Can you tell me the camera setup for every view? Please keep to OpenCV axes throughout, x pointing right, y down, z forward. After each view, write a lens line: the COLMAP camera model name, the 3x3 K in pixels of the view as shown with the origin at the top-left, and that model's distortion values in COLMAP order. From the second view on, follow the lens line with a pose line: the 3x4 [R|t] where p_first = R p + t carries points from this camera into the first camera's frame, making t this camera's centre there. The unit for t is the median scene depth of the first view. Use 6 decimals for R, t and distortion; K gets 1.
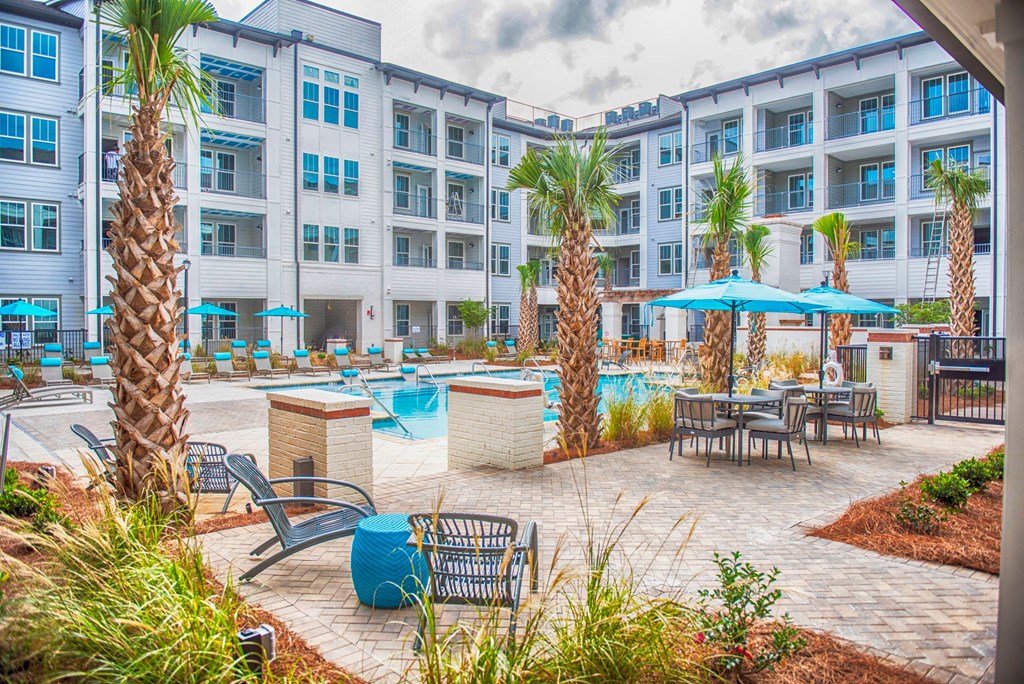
lens RADIAL K [[706.0, 0, 511.7], [0, 706.0, 339.5], [0, 0, 1]] dist [-0.061793, 0.009759]
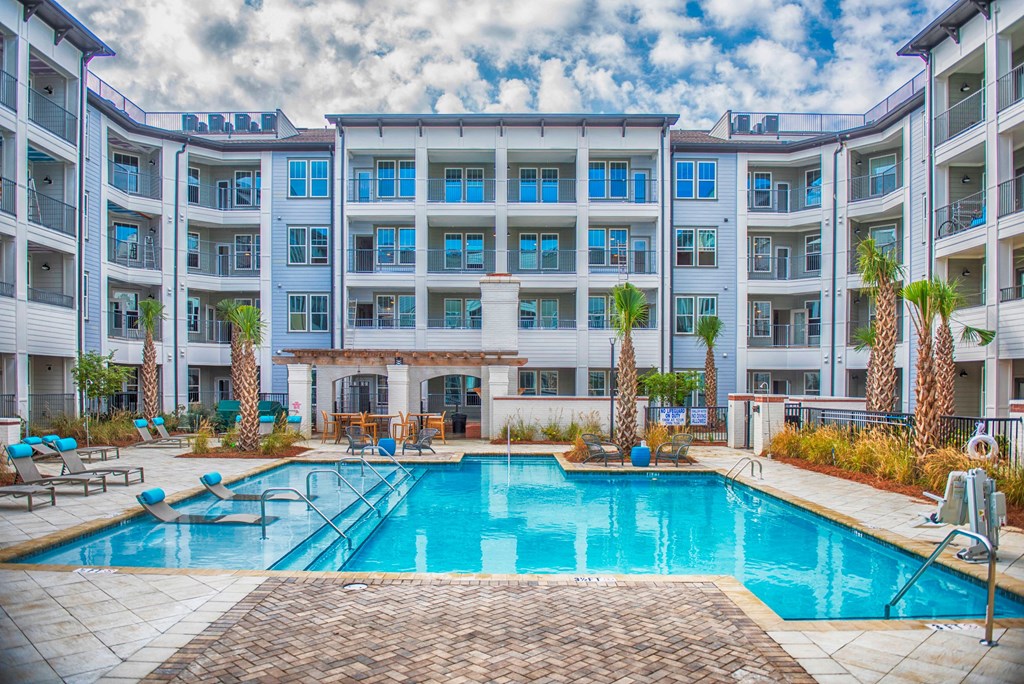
lens RADIAL K [[747.4, 0, 507.4], [0, 747.4, 390.7], [0, 0, 1]] dist [-0.040781, 0.001978]
pose [[0.687496, 0.005694, 0.726166, -0.254452], [0.015644, 0.999621, -0.022649, -0.002159], [-0.726020, 0.026931, 0.687146, 0.258311]]
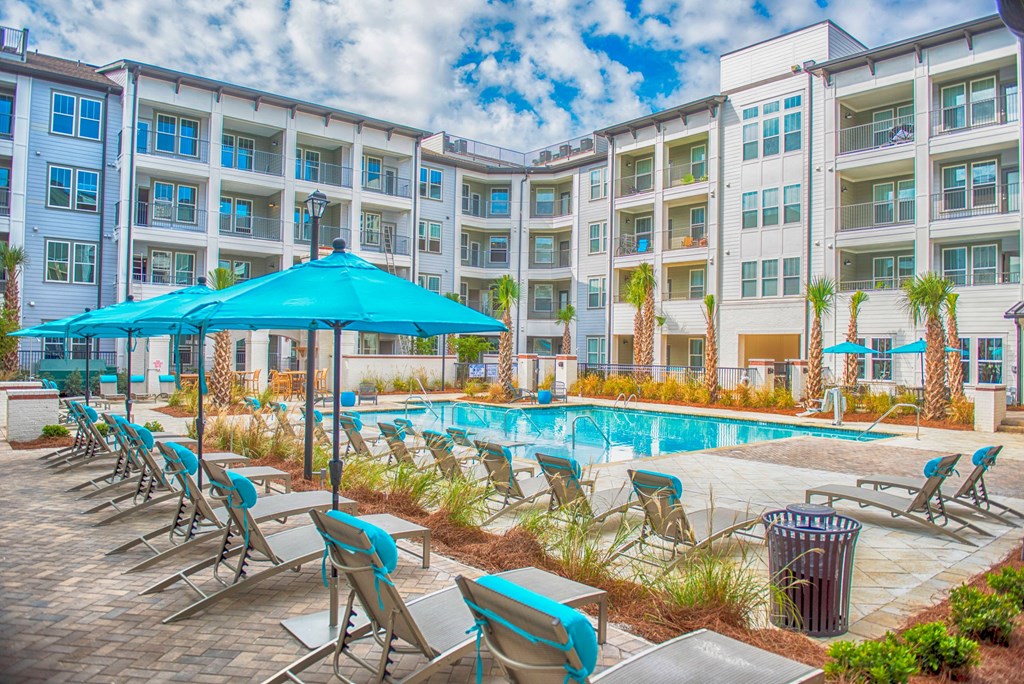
lens RADIAL K [[706.0, 0, 514.0], [0, 706.0, 341.8], [0, 0, 1]] dist [-0.061793, 0.009759]
pose [[0.037585, 0.016795, 0.999152, -0.513969], [0.017304, 0.999698, -0.017455, -0.010825], [-0.999144, 0.017945, 0.037283, 0.540955]]
